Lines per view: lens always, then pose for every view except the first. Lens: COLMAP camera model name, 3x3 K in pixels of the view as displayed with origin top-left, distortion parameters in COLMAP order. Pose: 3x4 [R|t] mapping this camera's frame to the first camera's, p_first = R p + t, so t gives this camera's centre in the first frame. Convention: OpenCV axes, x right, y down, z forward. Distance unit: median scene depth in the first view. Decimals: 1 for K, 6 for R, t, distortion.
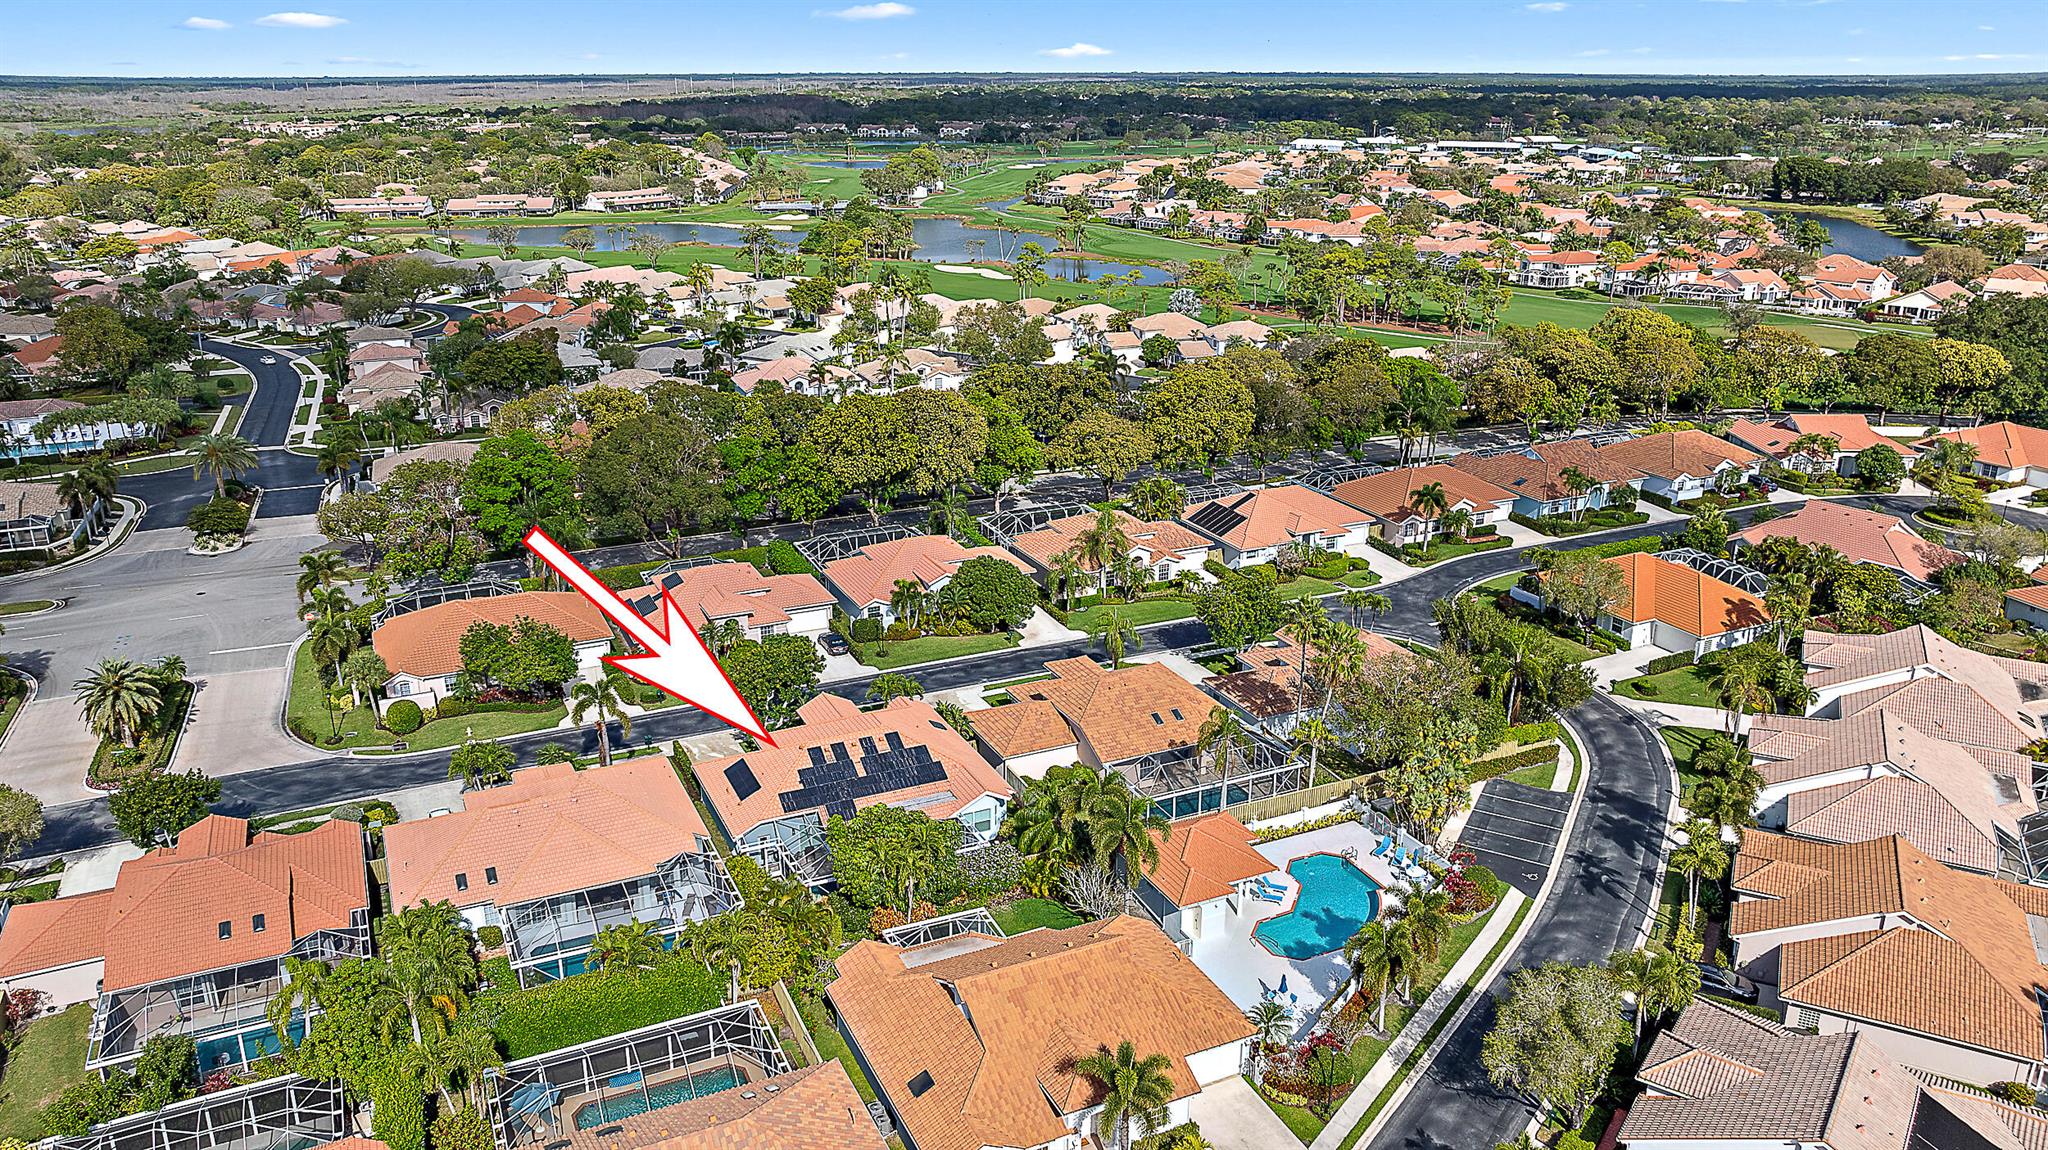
lens RADIAL K [[1399.3, 0, 1024.0], [0, 1399.3, 575.0], [0, 0, 1]] dist [-0.027325, 0.004600]
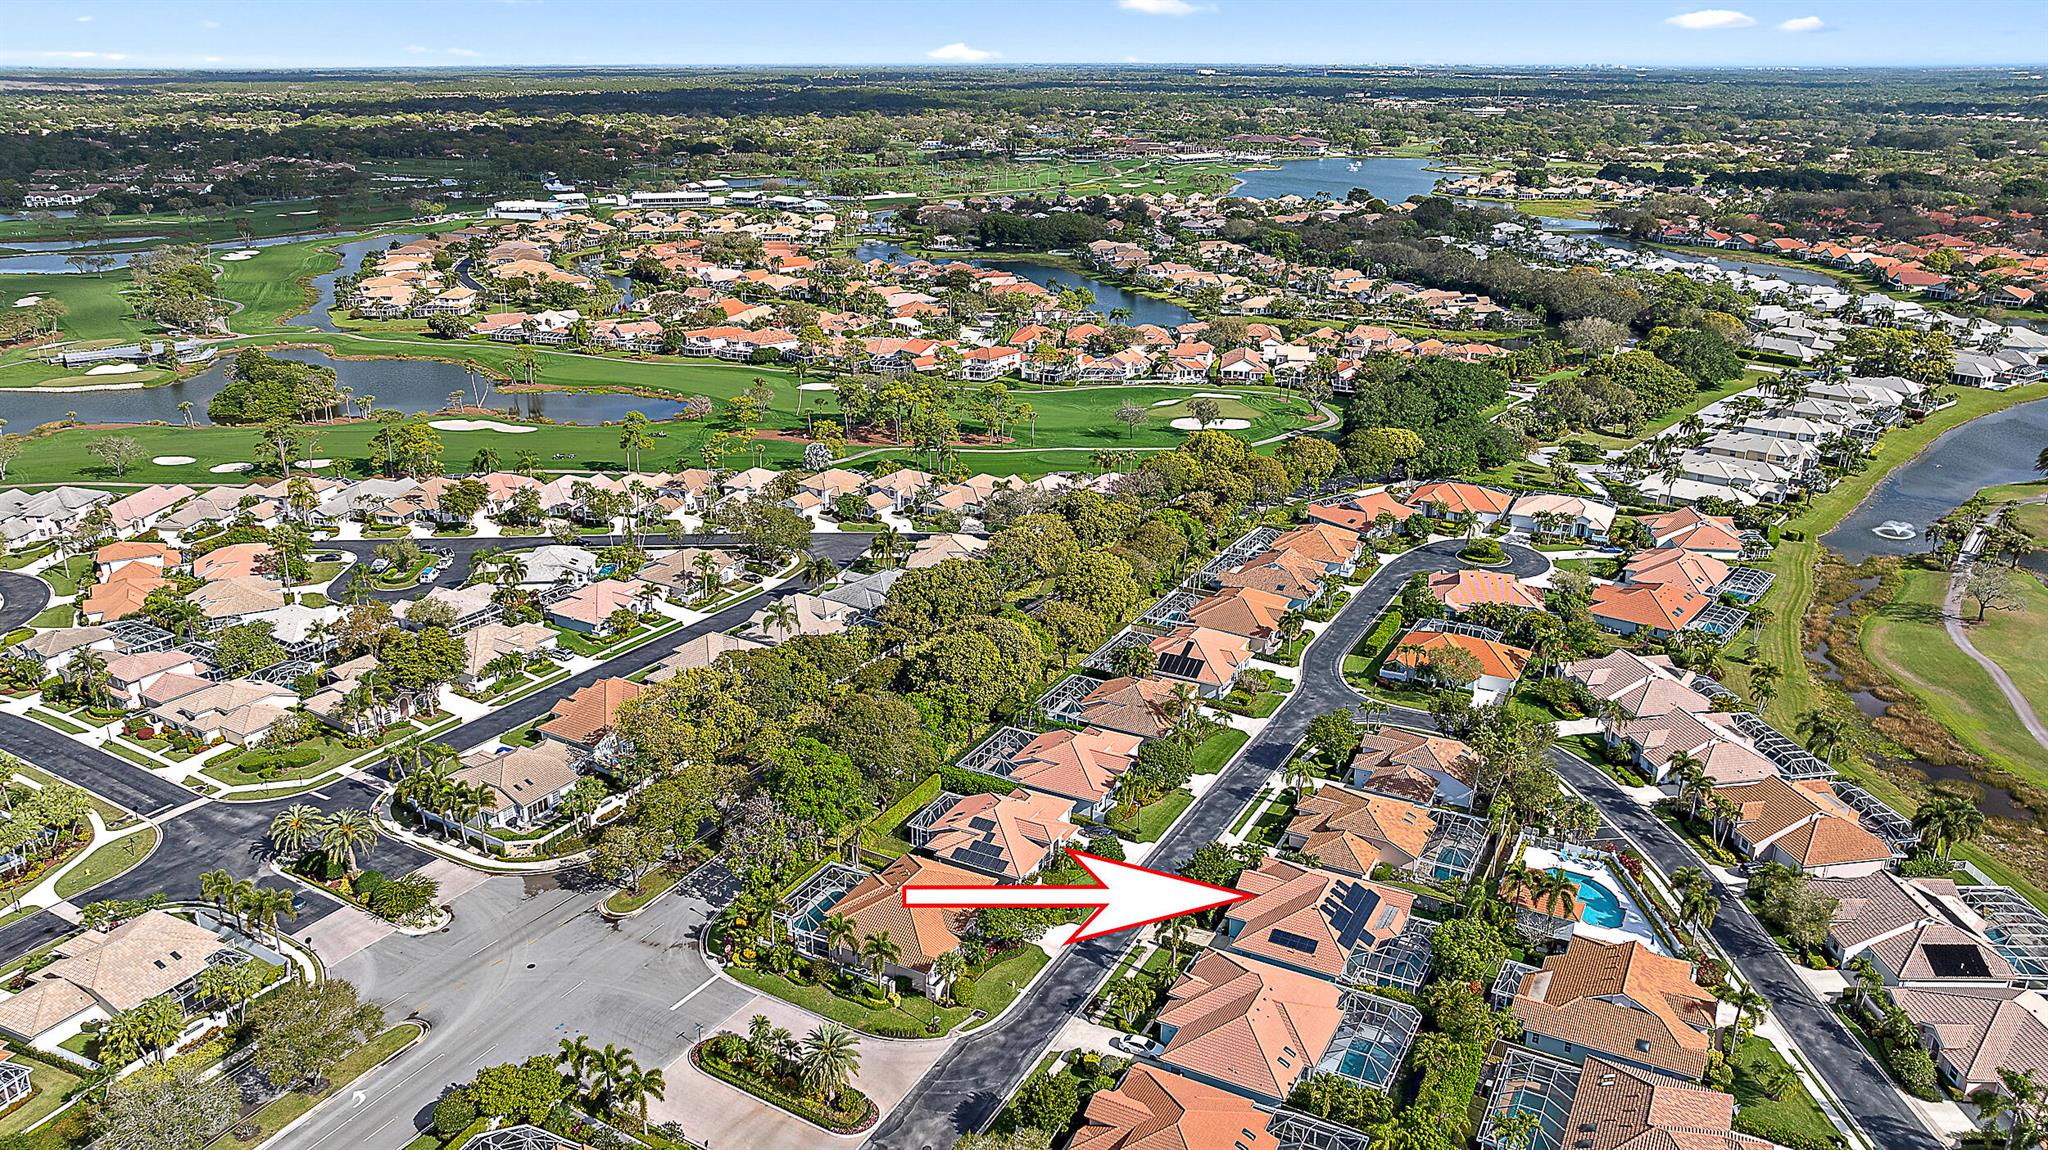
lens RADIAL K [[1399.3, 0, 1024.0], [0, 1399.3, 575.0], [0, 0, 1]] dist [-0.027325, 0.004600]
pose [[0.805785, -0.193801, 0.559600, -0.956735], [0.196039, 0.978953, 0.056748, -0.304887], [-0.558820, 0.063976, 0.826818, -0.080495]]
